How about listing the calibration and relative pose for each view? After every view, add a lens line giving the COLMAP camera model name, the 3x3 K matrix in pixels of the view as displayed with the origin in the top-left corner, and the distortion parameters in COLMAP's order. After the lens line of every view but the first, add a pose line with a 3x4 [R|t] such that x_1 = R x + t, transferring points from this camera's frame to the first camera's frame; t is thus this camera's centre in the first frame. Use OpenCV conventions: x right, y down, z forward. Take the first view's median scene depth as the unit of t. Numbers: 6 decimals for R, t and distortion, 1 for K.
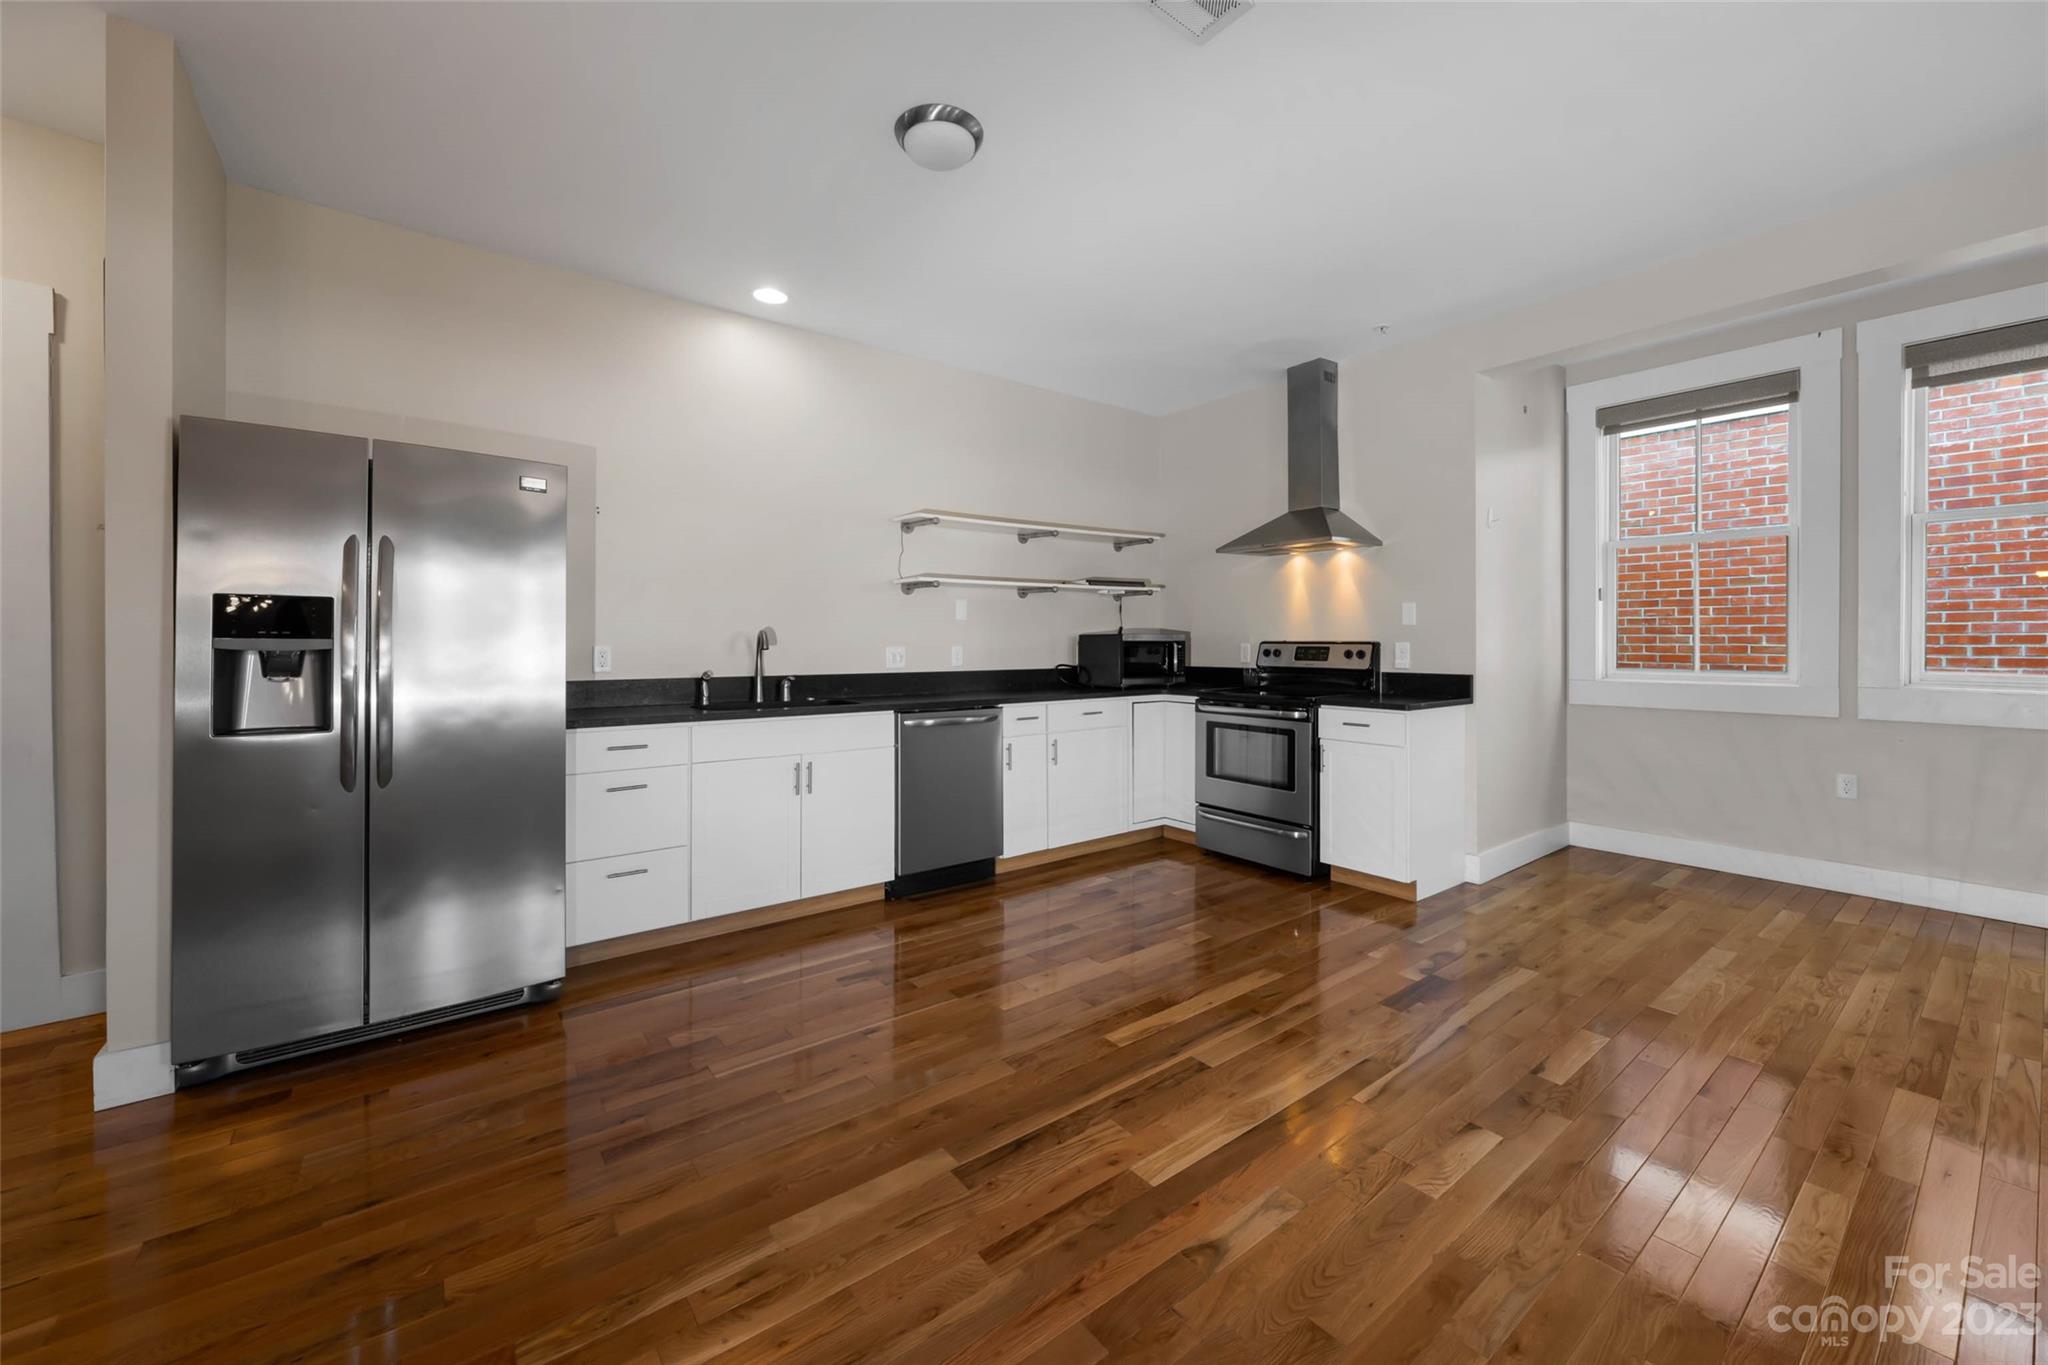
lens RADIAL K [[838.3, 0, 978.3], [0, 838.3, 653.8], [0, 0, 1]] dist [-0.000201, -0.000066]
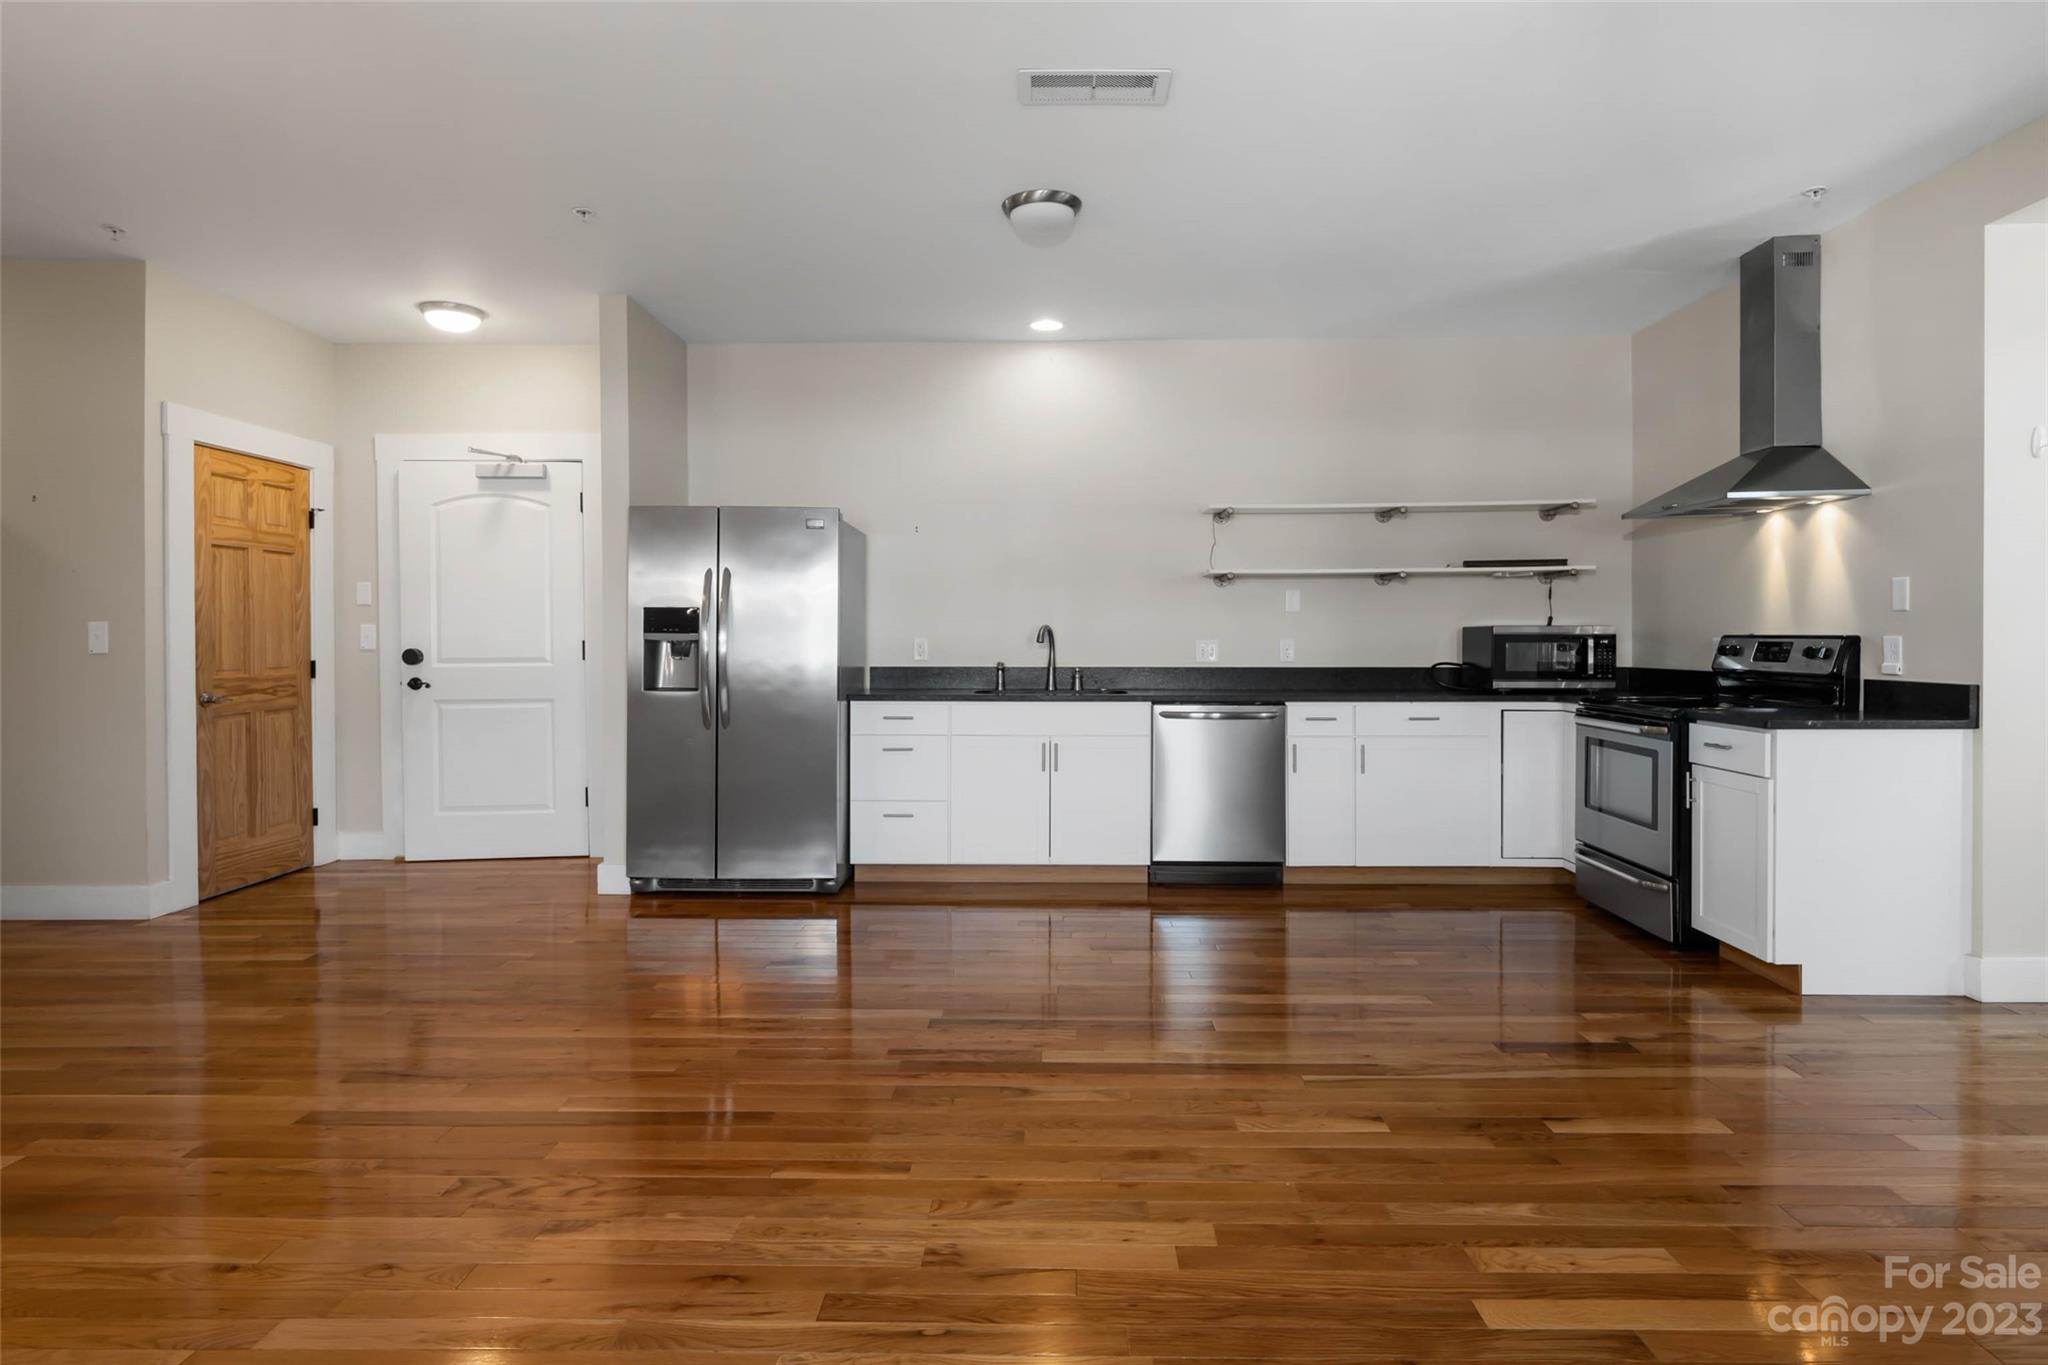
lens RADIAL K [[1036.3, 0, 987.8], [0, 1036.3, 673.4], [0, 0, 1]] dist [0.004429, 0.000141]
pose [[0.792312, 0.020971, -0.609755, 0.464074], [-0.008933, 0.999701, 0.022774, 0.004323], [0.610050, -0.012597, 0.792263, -0.124031]]
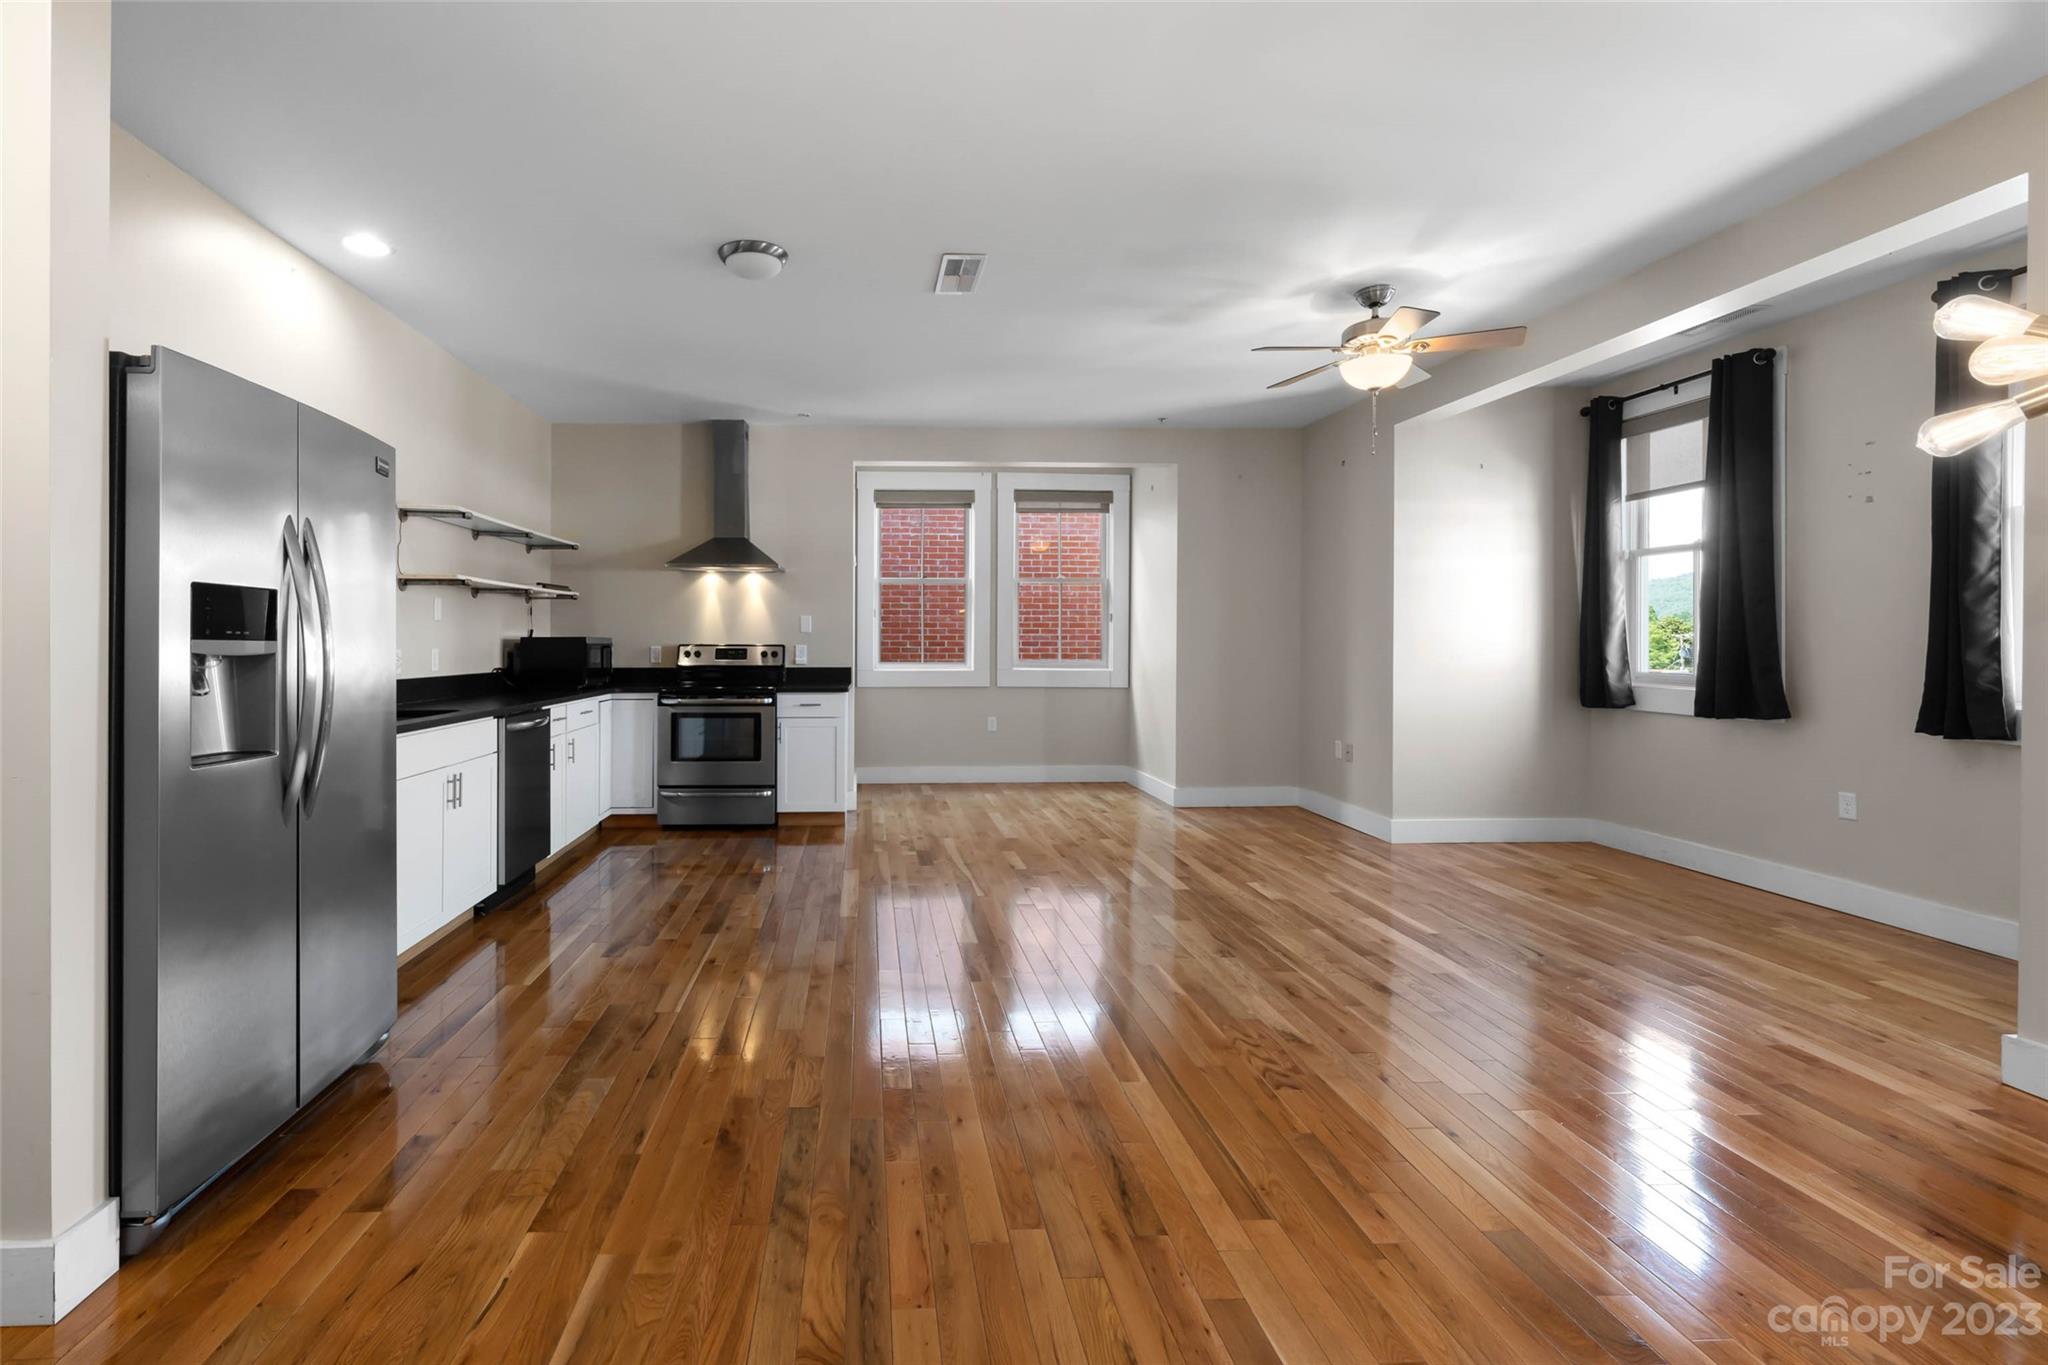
lens RADIAL K [[908.3, 0, 967.5], [0, 908.3, 646.1], [0, 0, 1]] dist [0.000365, 0.000170]
pose [[0.538906, -0.002146, 0.842363, -0.620194], [0.013241, 0.999895, -0.005924, 0.000548], [-0.842262, 0.014346, 0.538878, -0.021929]]
